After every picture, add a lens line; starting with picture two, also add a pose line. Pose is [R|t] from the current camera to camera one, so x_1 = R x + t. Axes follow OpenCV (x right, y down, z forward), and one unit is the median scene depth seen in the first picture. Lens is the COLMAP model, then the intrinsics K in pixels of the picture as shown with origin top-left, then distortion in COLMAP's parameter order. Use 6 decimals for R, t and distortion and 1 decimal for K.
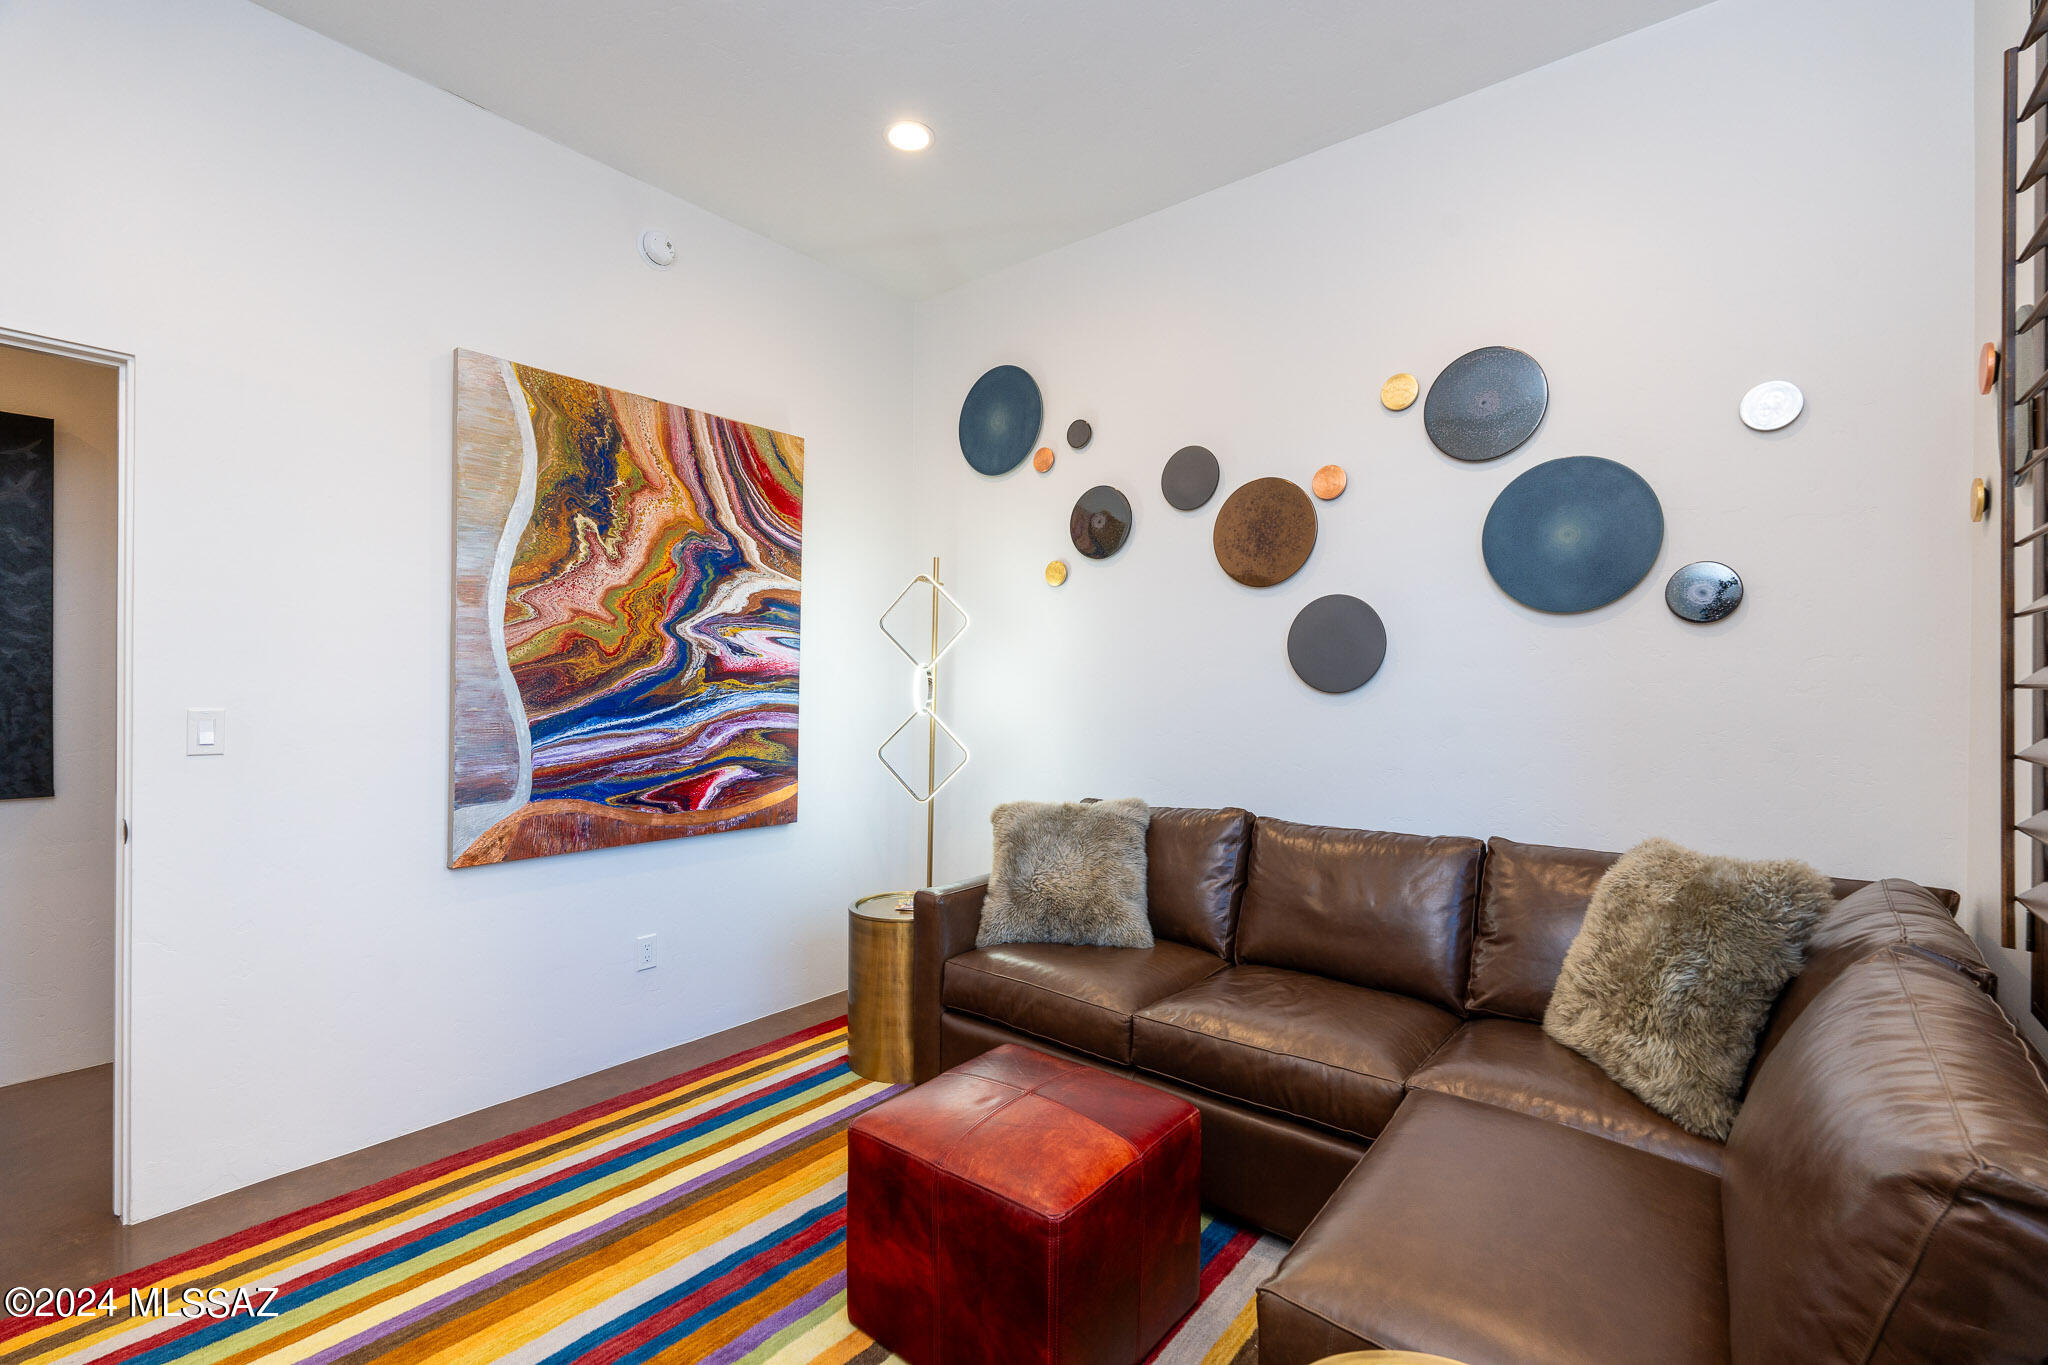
lens RADIAL K [[898.4, 0, 1035.2], [0, 898.4, 681.3], [0, 0, 1]] dist [-0.005602, -0.000334]
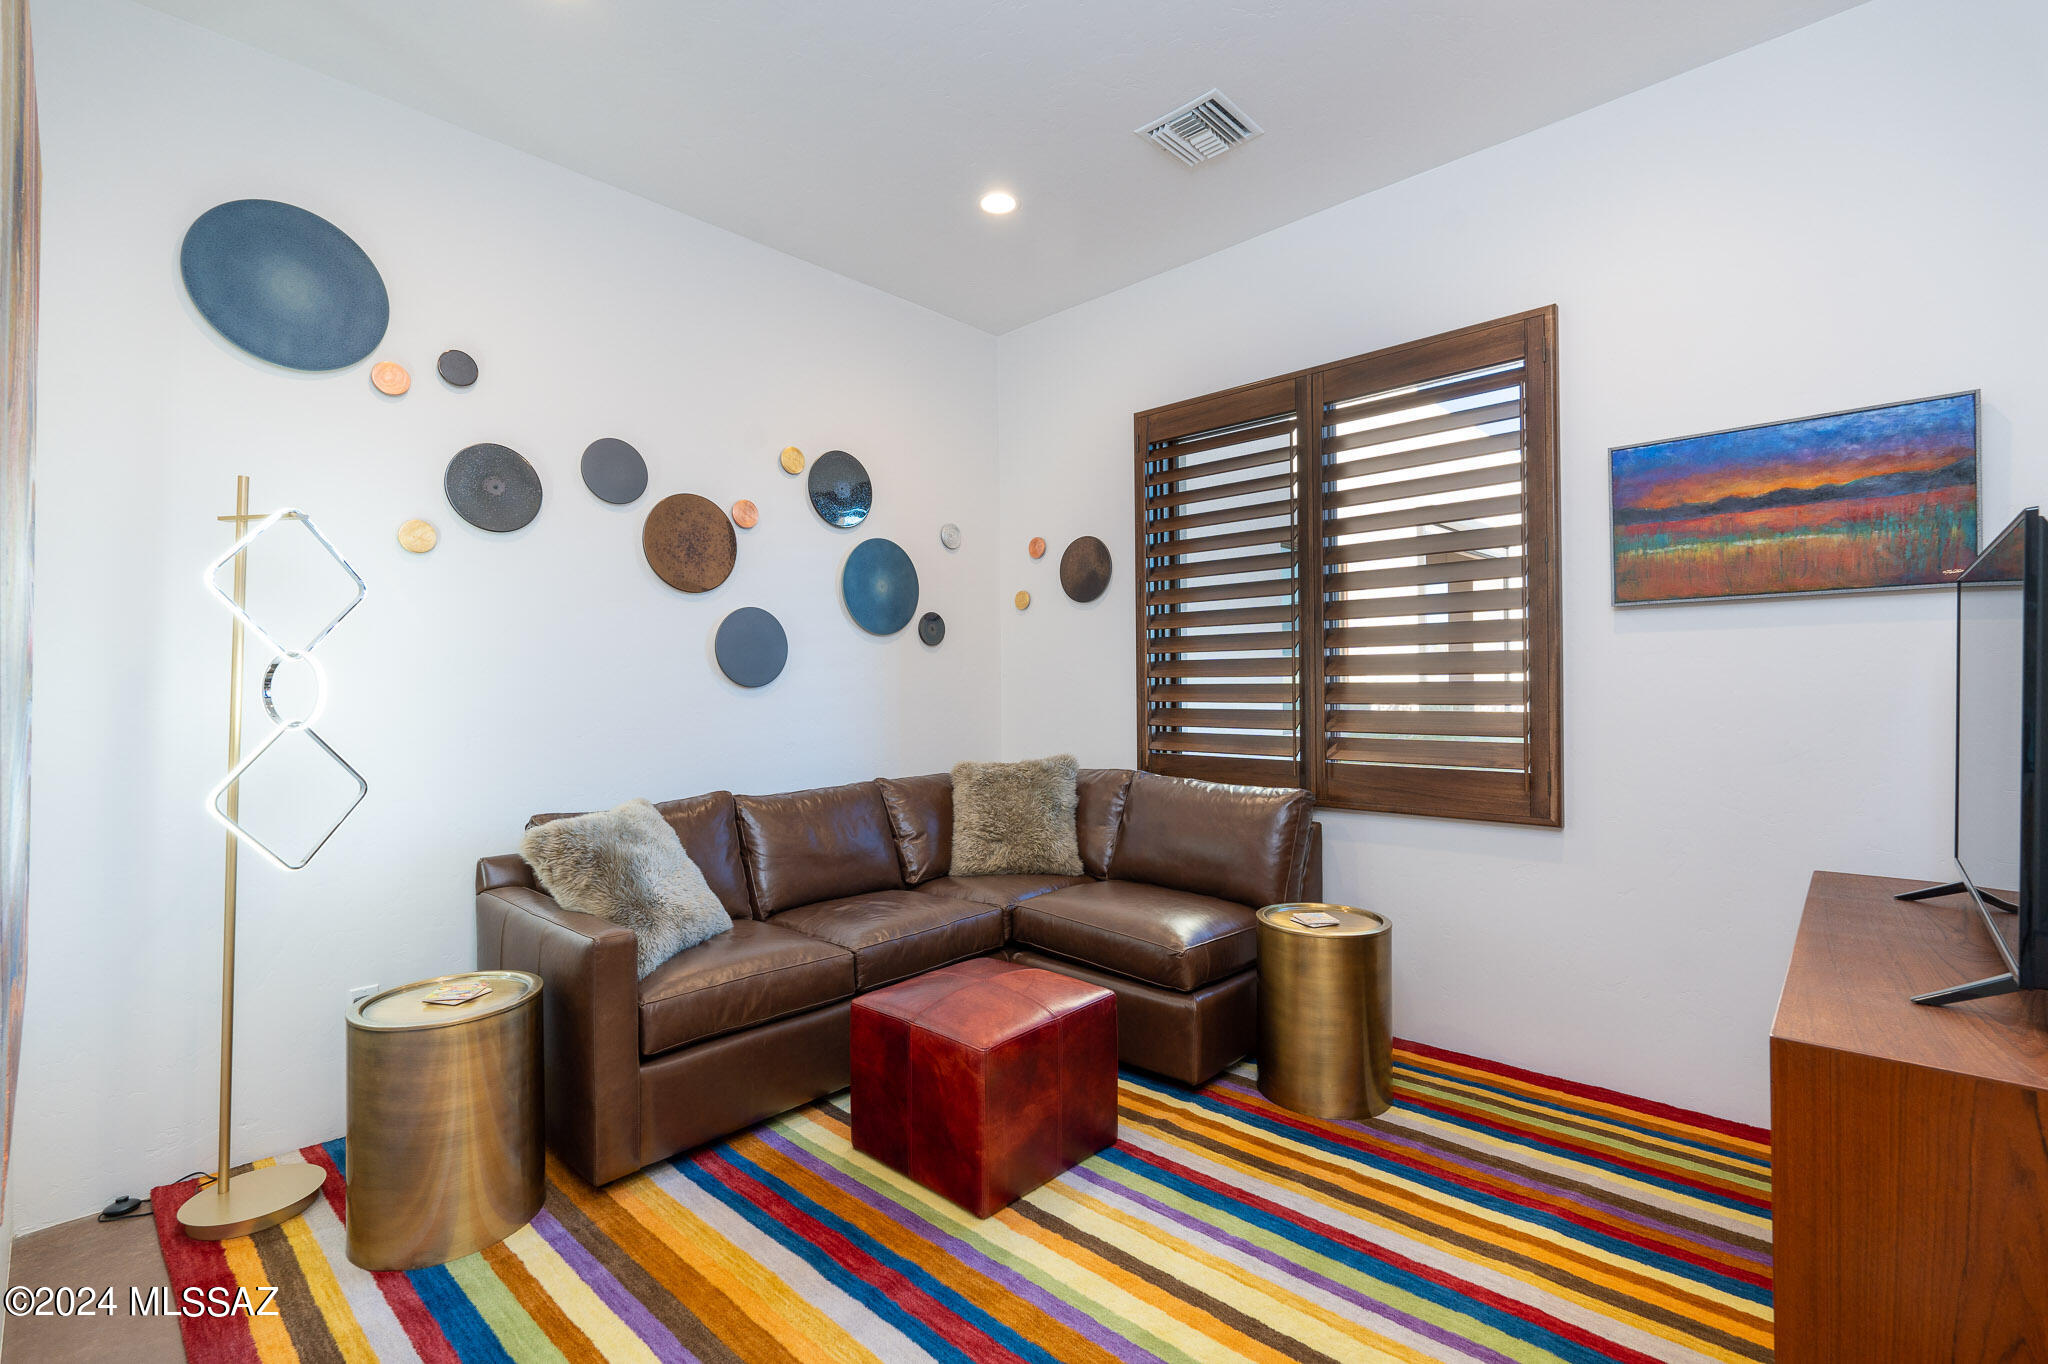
lens RADIAL K [[898.4, 0, 1036.1], [0, 898.4, 679.9], [0, 0, 1]] dist [-0.005602, -0.000334]
pose [[0.077975, -0.006866, 0.996932, -0.825878], [-0.000356, 0.999976, 0.006915, -0.005410], [-0.996955, -0.000894, 0.077971, 0.503271]]
